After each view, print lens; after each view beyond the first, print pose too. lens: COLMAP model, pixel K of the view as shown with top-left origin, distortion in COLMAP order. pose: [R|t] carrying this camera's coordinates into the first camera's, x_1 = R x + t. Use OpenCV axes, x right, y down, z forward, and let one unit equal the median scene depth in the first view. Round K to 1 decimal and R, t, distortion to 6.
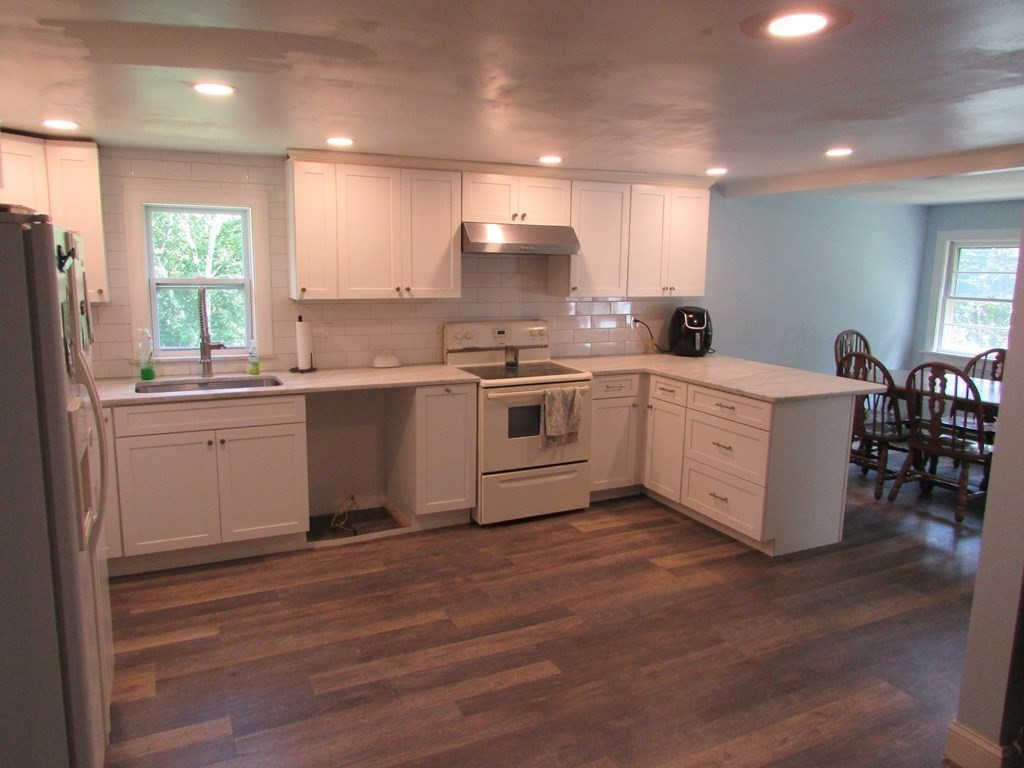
lens RADIAL K [[732.5, 0, 512.0], [0, 732.5, 384.0], [0, 0, 1]] dist [-0.029248, 0.006461]
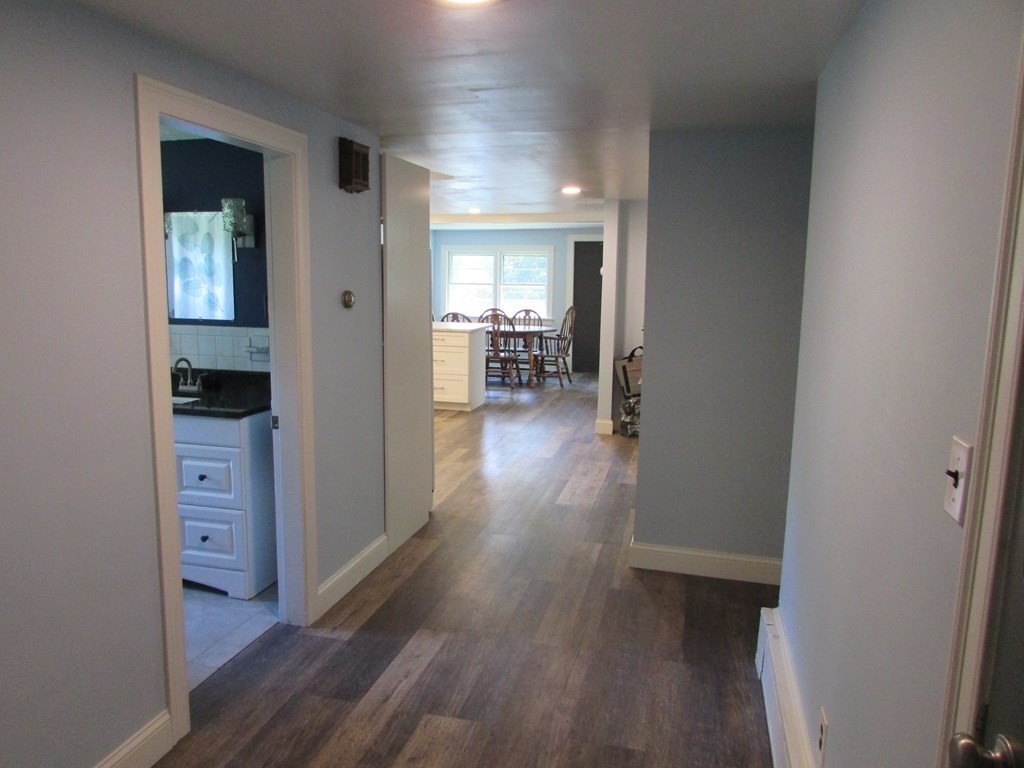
lens RADIAL K [[723.0, 0, 512.0], [0, 723.0, 384.0], [0, 0, 1]] dist [-0.029876, 0.003457]
pose [[0.648128, -0.123554, 0.751442, -0.945283], [0.123106, 0.990771, 0.056724, 0.059417], [-0.751515, 0.055743, 0.657357, -0.352426]]
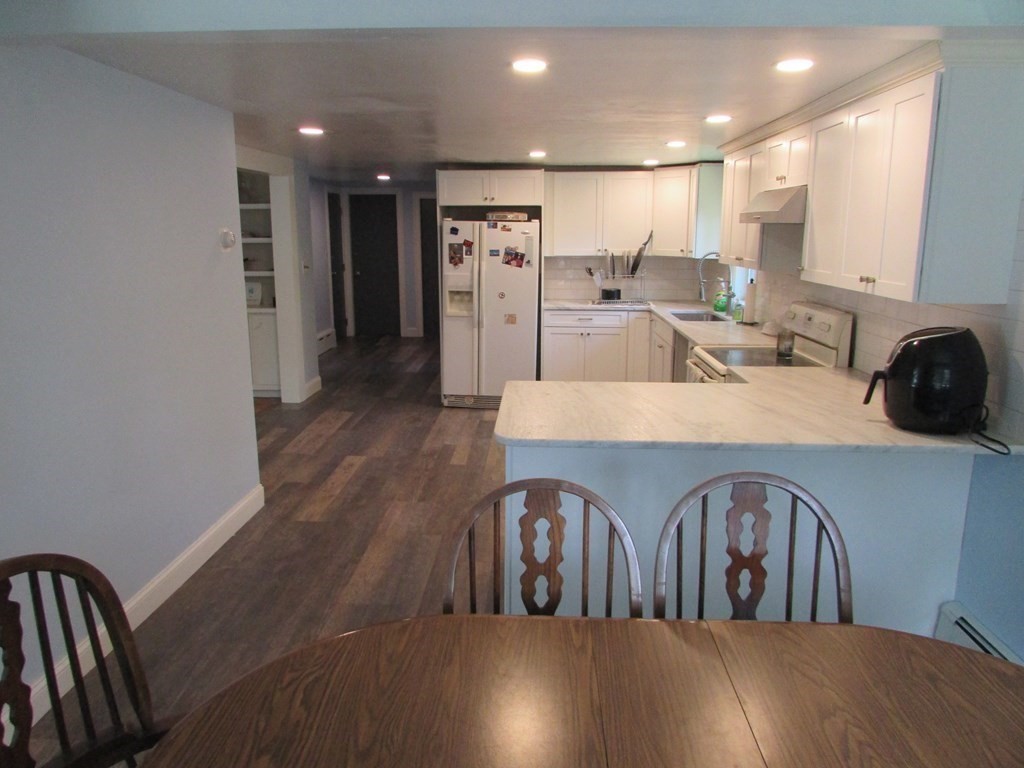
lens RADIAL K [[732.5, 0, 512.0], [0, 732.5, 384.0], [0, 0, 1]] dist [-0.029248, 0.006461]
pose [[-0.475919, 0.165078, -0.863858, 0.965347], [-0.157159, 0.950455, 0.268208, -0.185382], [0.865334, 0.263408, -0.426396, 1.184681]]
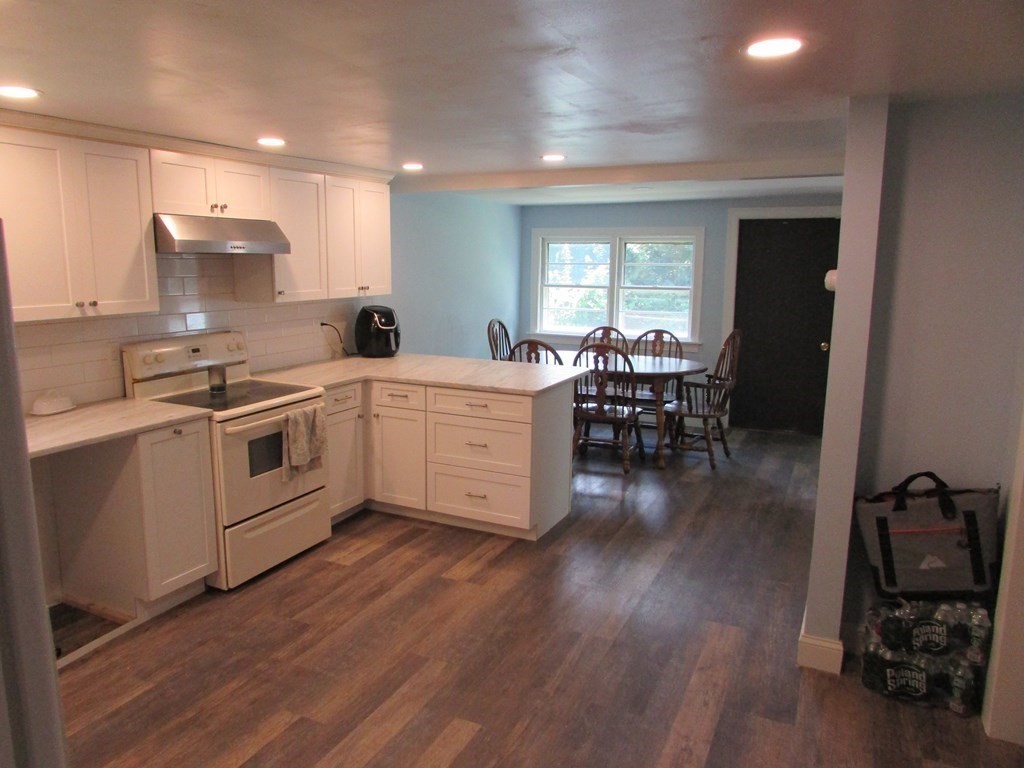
lens RADIAL K [[725.1, 0, 512.0], [0, 725.1, 384.0], [0, 0, 1]] dist [-0.041125, 0.002503]
pose [[0.781947, -0.115388, 0.612572, -0.255275], [0.106714, 0.992990, 0.050825, -0.040060], [-0.614143, 0.025628, 0.788779, 0.174207]]
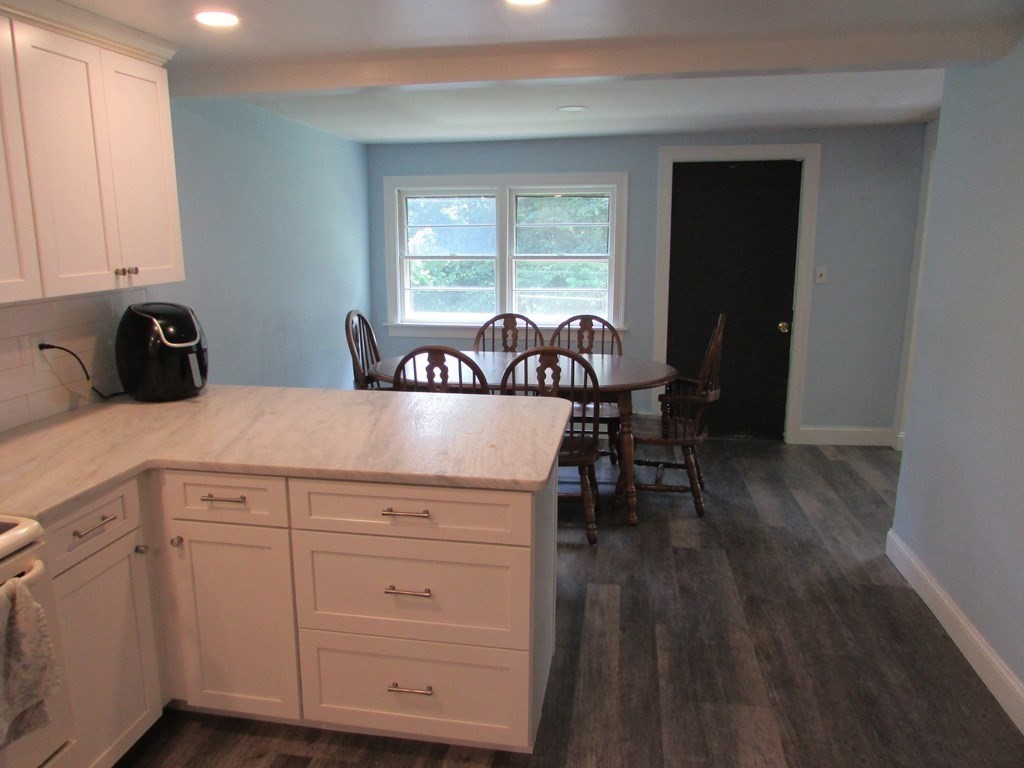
lens RADIAL K [[723.0, 0, 512.0], [0, 723.0, 384.0], [0, 0, 1]] dist [-0.029876, 0.003457]
pose [[0.578817, -0.188099, 0.793467, -0.022470], [0.146971, 0.981162, 0.125381, -0.093454], [-0.802104, 0.044044, 0.595559, 0.615530]]
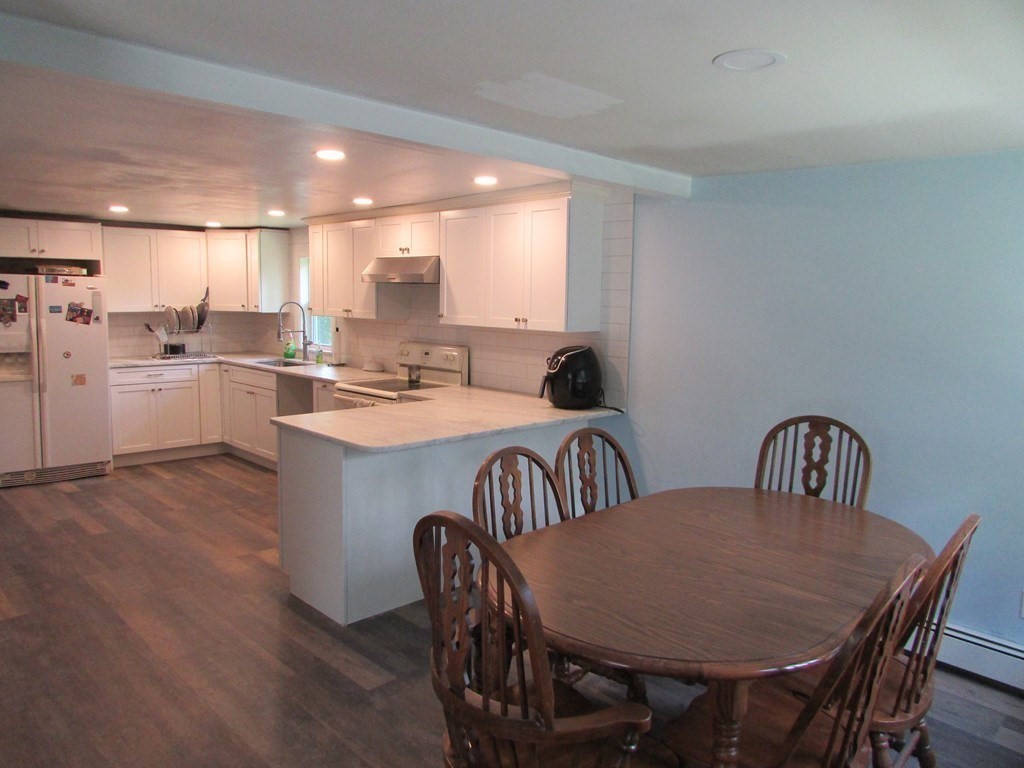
lens RADIAL K [[725.1, 0, 512.0], [0, 725.1, 384.0], [0, 0, 1]] dist [-0.041125, 0.002503]
pose [[0.324738, 0.104241, -0.940042, 1.182498], [-0.171377, 0.983941, 0.049906, -0.112612], [0.930148, 0.144895, 0.337388, 0.829041]]
